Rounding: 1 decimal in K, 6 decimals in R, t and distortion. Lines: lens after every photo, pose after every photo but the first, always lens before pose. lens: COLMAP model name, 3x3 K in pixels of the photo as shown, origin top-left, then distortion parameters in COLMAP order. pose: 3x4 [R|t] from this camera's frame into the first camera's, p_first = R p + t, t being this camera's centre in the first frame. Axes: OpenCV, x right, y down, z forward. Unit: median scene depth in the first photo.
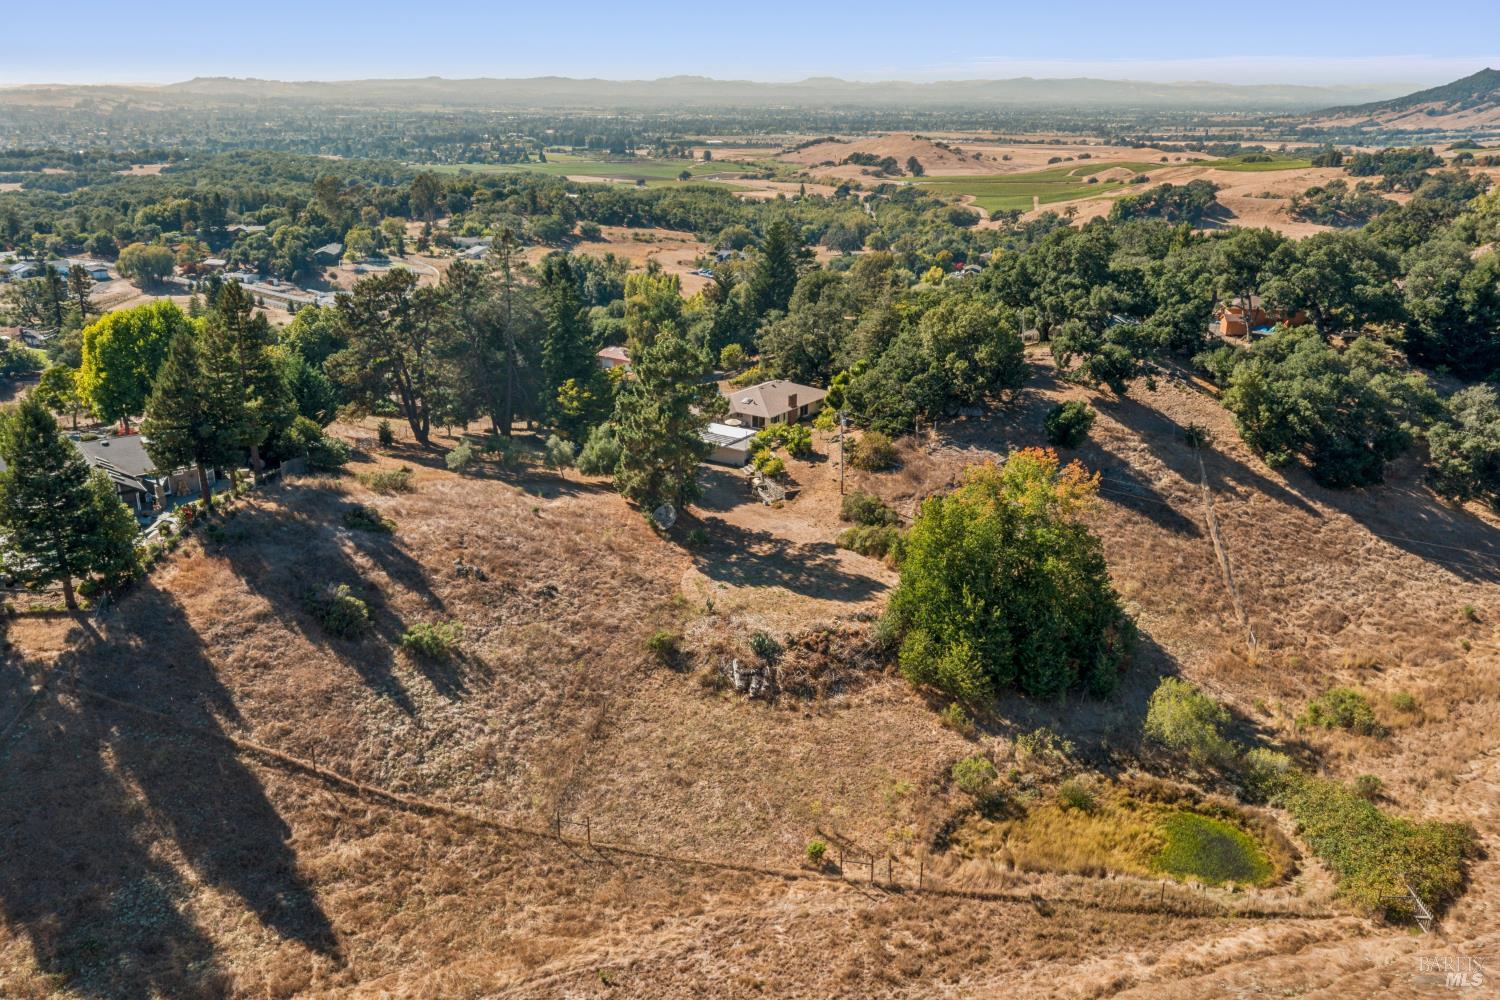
lens RADIAL K [[1238.5, 0, 741.6], [0, 1238.5, 496.8], [0, 0, 1]] dist [0.018472, -0.021415]
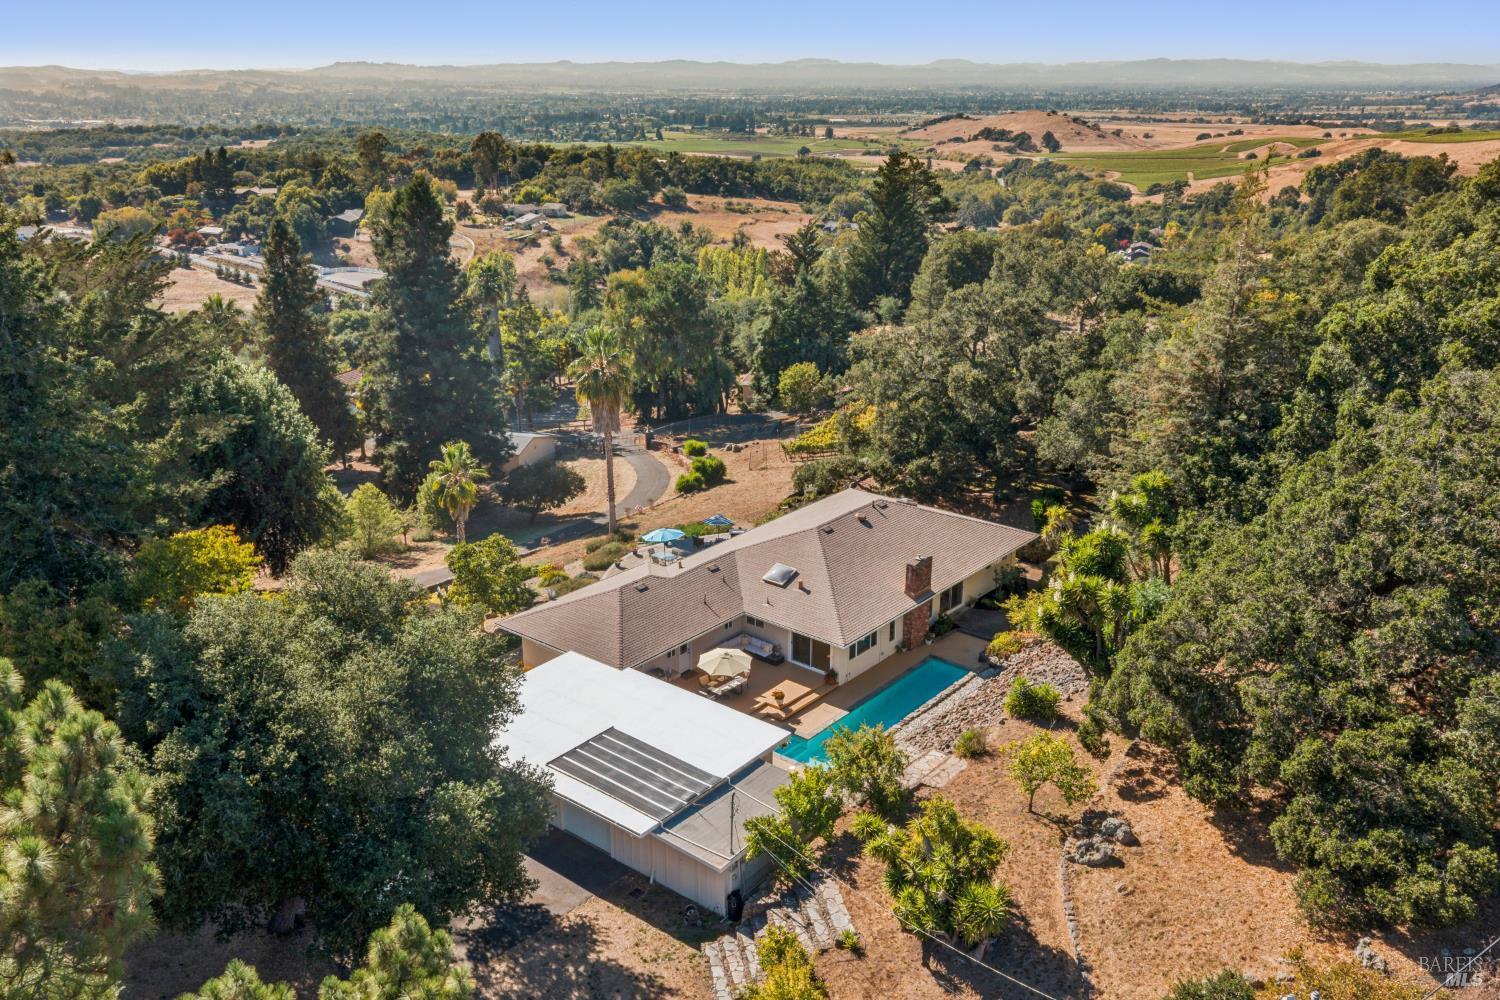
lens RADIAL K [[1225.7, 0, 750.0], [0, 1225.7, 500.0], [0, 0, 1]] dist [0.030183, -0.043099]
pose [[0.995862, 0.025648, -0.087180, 0.007422], [-0.024185, 0.999549, 0.017796, -0.031618], [0.087597, -0.015614, 0.996034, 0.205115]]
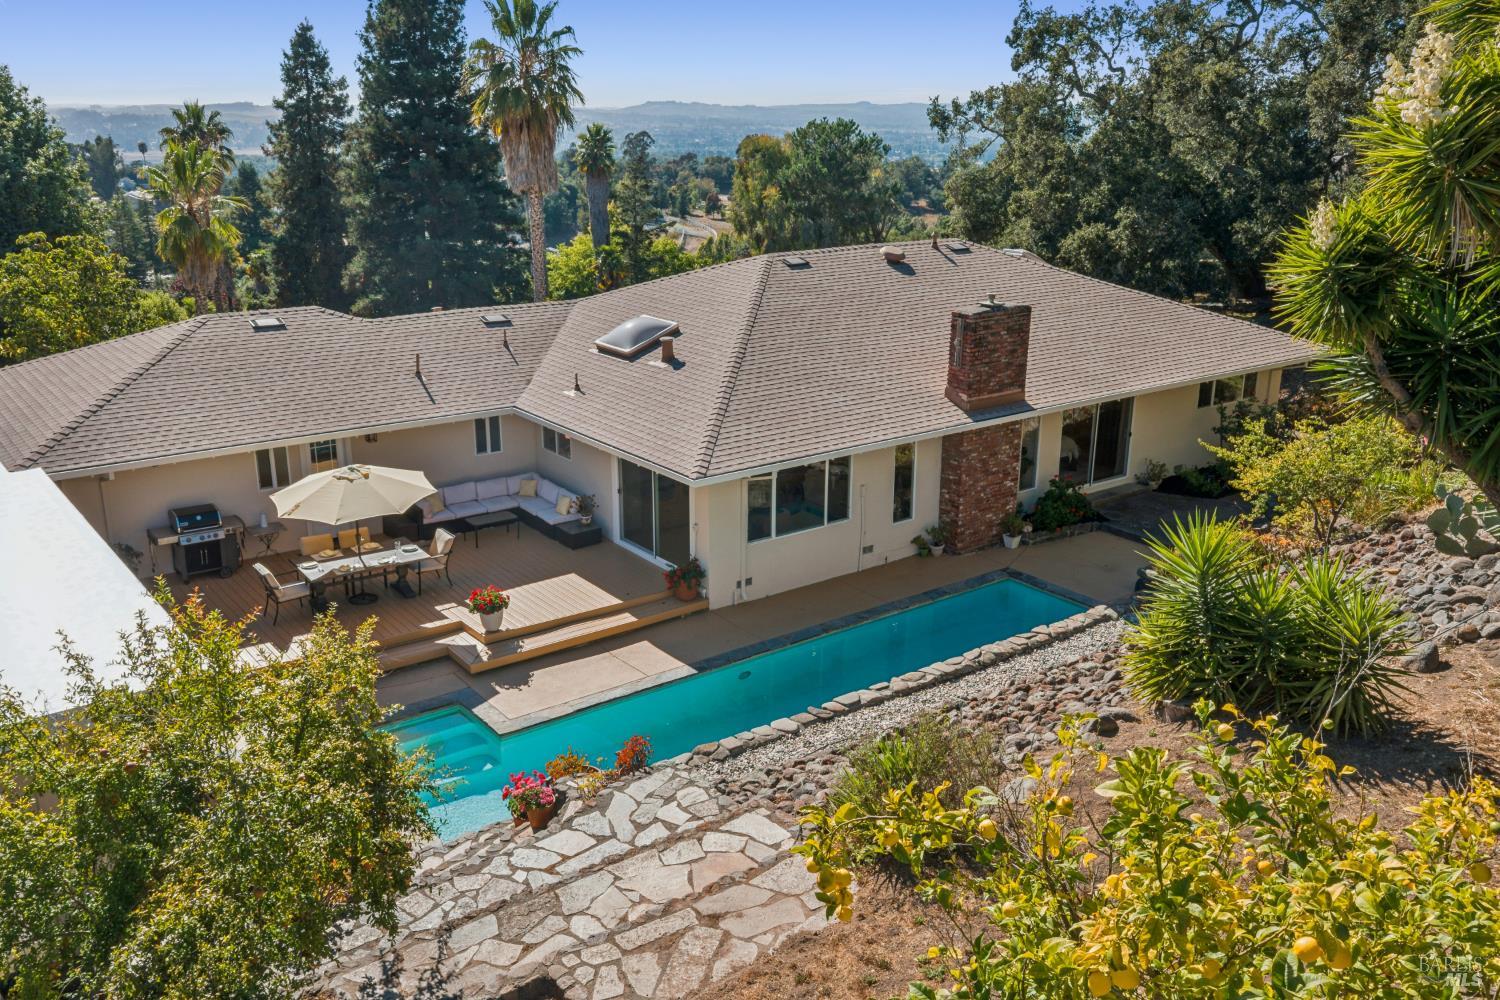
lens RADIAL K [[1241.8, 0, 750.0], [0, 1241.8, 500.0], [0, 0, 1]] dist [-0.005065, -0.006483]
pose [[0.949114, 0.095753, -0.300023, 0.017490], [-0.101002, 0.994884, -0.001998, -0.018684], [0.298297, 0.032200, 0.953930, 0.267942]]
